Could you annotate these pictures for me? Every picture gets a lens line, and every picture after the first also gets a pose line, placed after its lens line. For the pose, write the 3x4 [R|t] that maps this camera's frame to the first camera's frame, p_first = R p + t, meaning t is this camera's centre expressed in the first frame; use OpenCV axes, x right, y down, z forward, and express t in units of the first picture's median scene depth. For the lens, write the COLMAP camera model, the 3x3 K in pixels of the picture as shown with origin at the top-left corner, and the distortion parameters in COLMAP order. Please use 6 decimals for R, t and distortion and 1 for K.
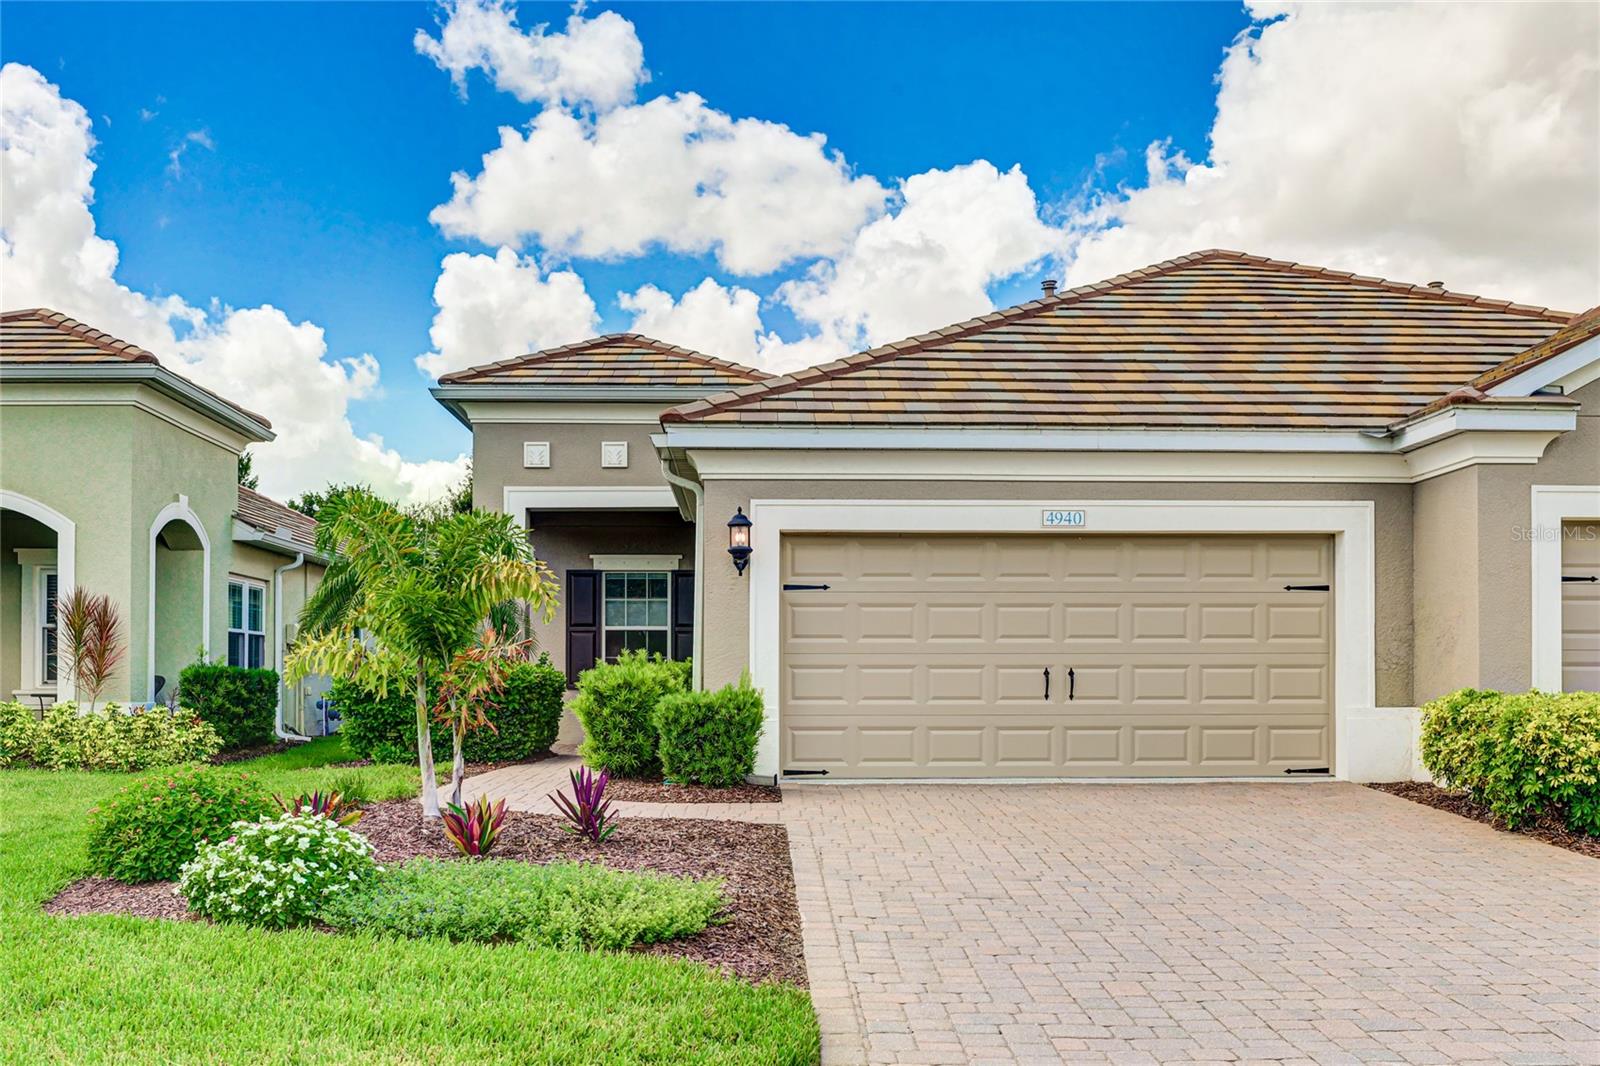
lens RADIAL K [[1702.3, 0, 800.0], [0, 1702.3, 533.0], [0, 0, 1]] dist [-0.020290, -0.226962]
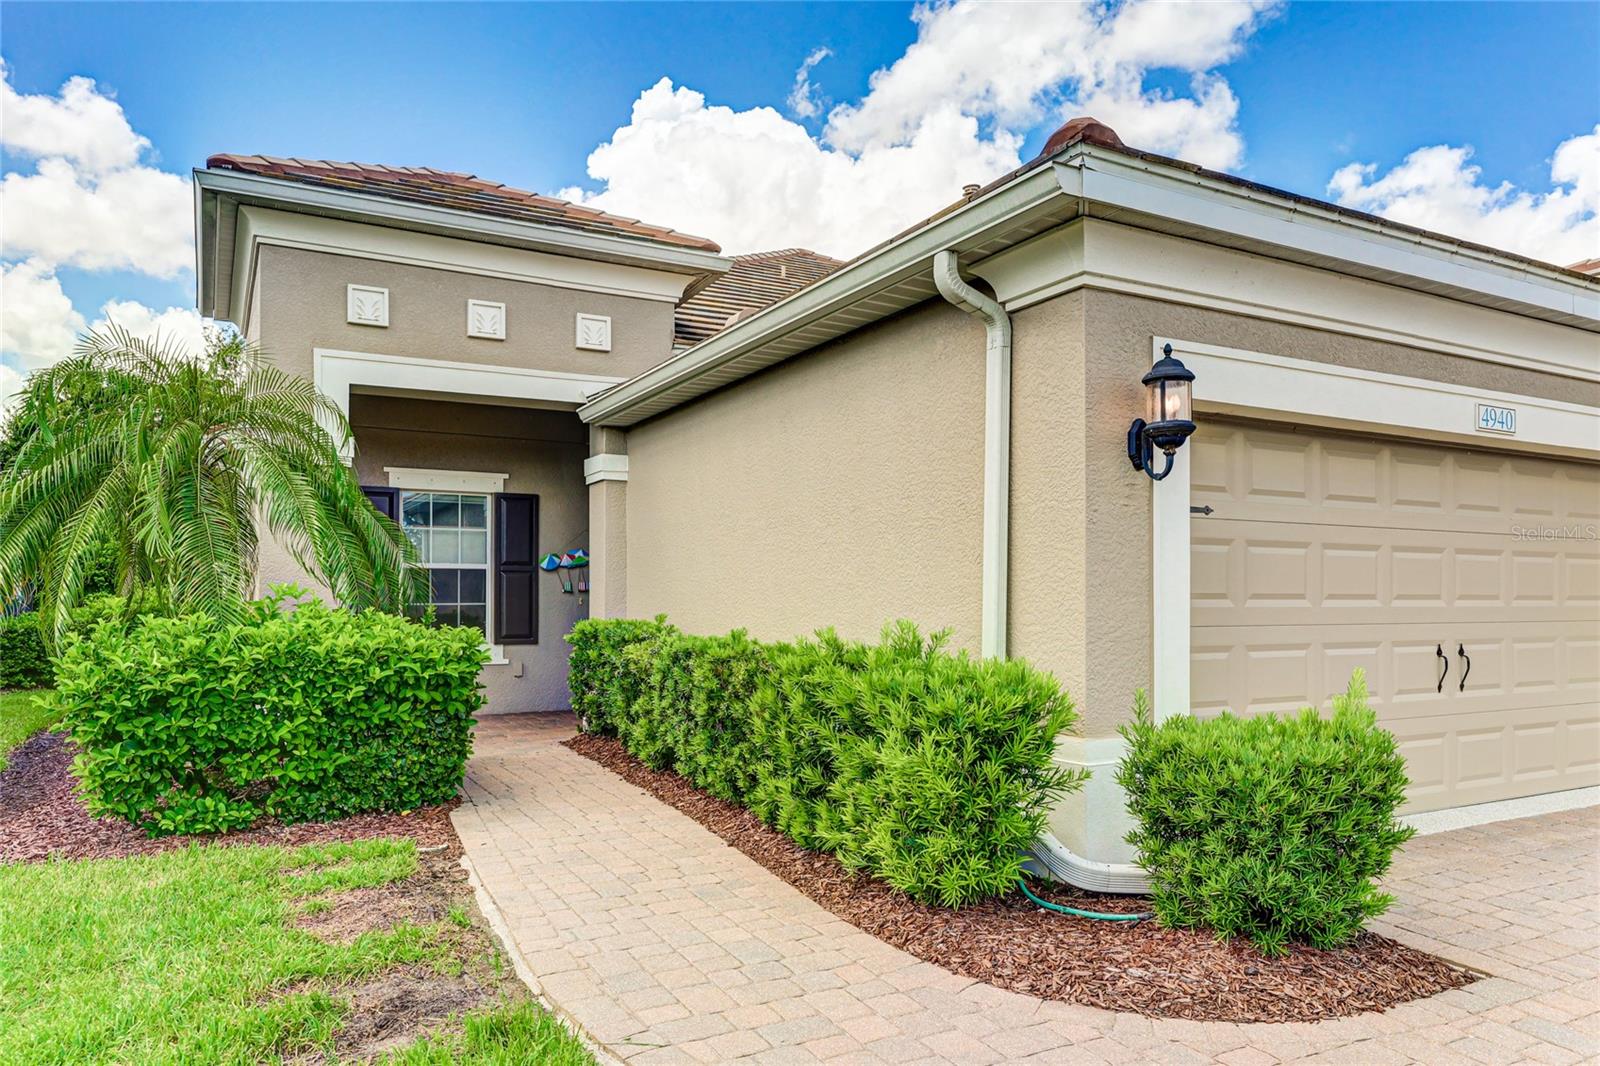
lens RADIAL K [[1104.3, 0, 800.0], [0, 1104.3, 533.0], [0, 0, 1]] dist [-0.000974, -0.001215]
pose [[0.887972, 0.029014, 0.458981, -0.277800], [-0.041732, 0.998974, 0.017587, 0.039015], [-0.457999, -0.034771, 0.888272, 0.738483]]
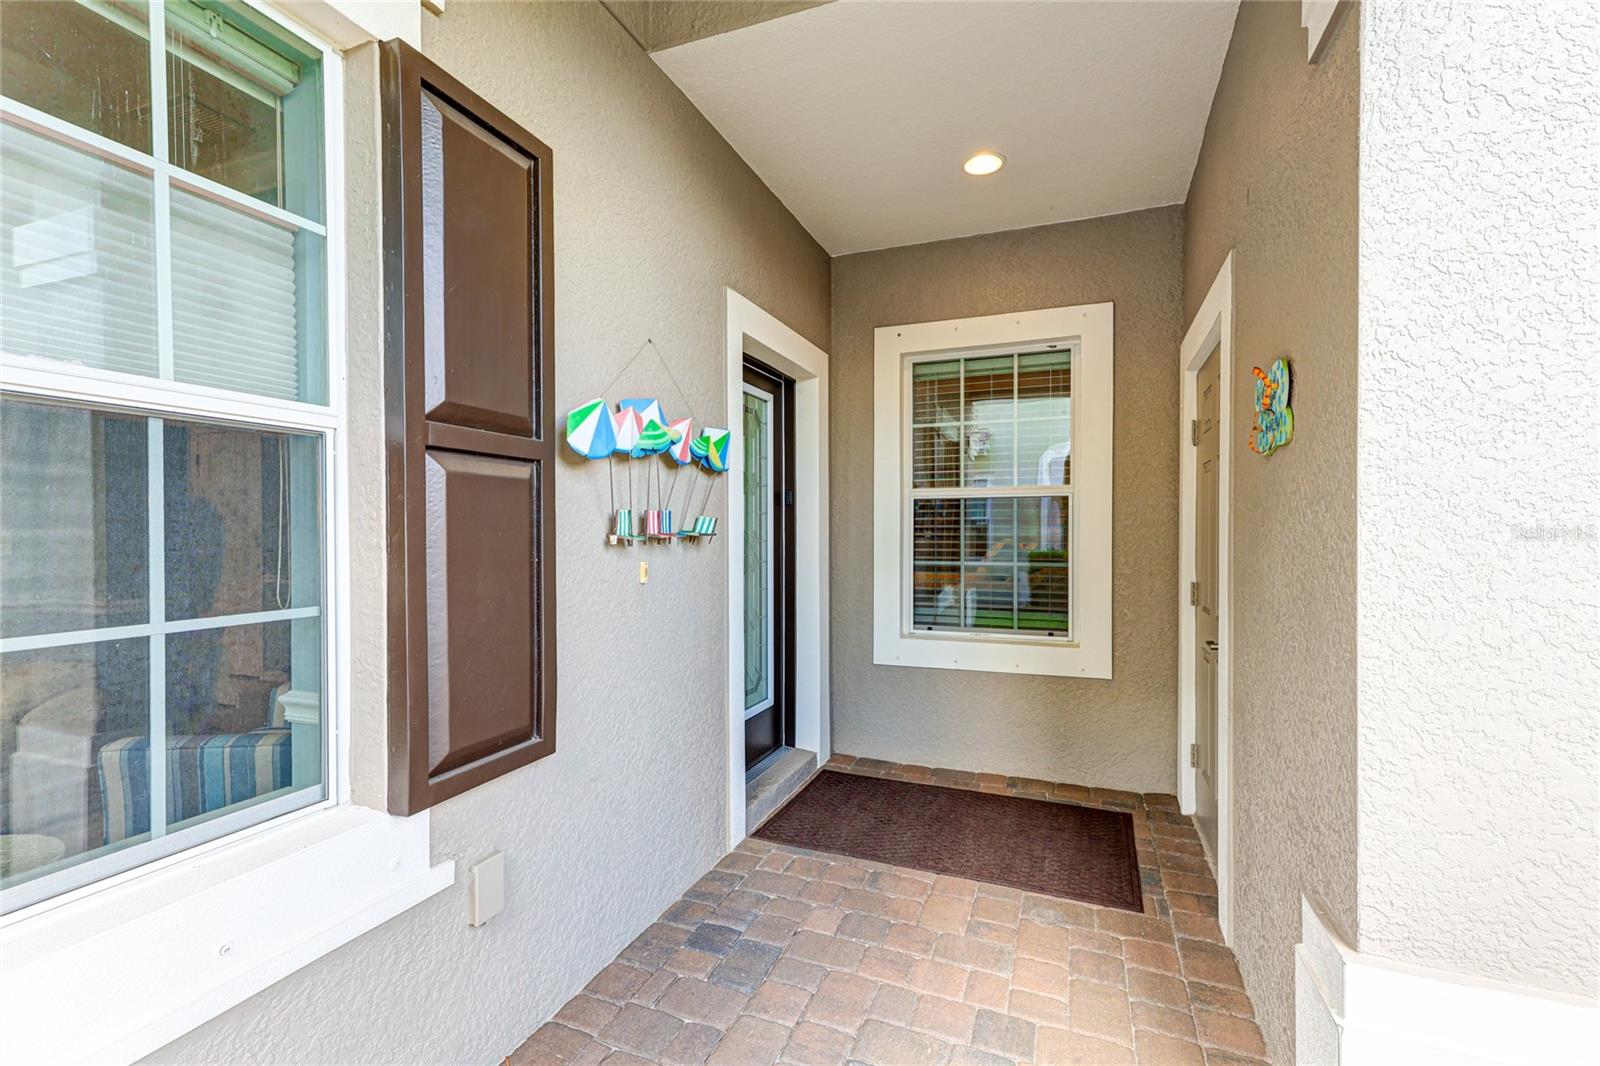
lens RADIAL K [[714.3, 0, 800.0], [0, 714.3, 533.0], [0, 0, 1]] dist [-0.000229, 0.000017]
pose [[0.388675, -0.009985, 0.921321, -0.181201], [-0.075518, 0.996232, 0.042655, 0.090494], [-0.918275, -0.086155, 0.386457, 1.422642]]
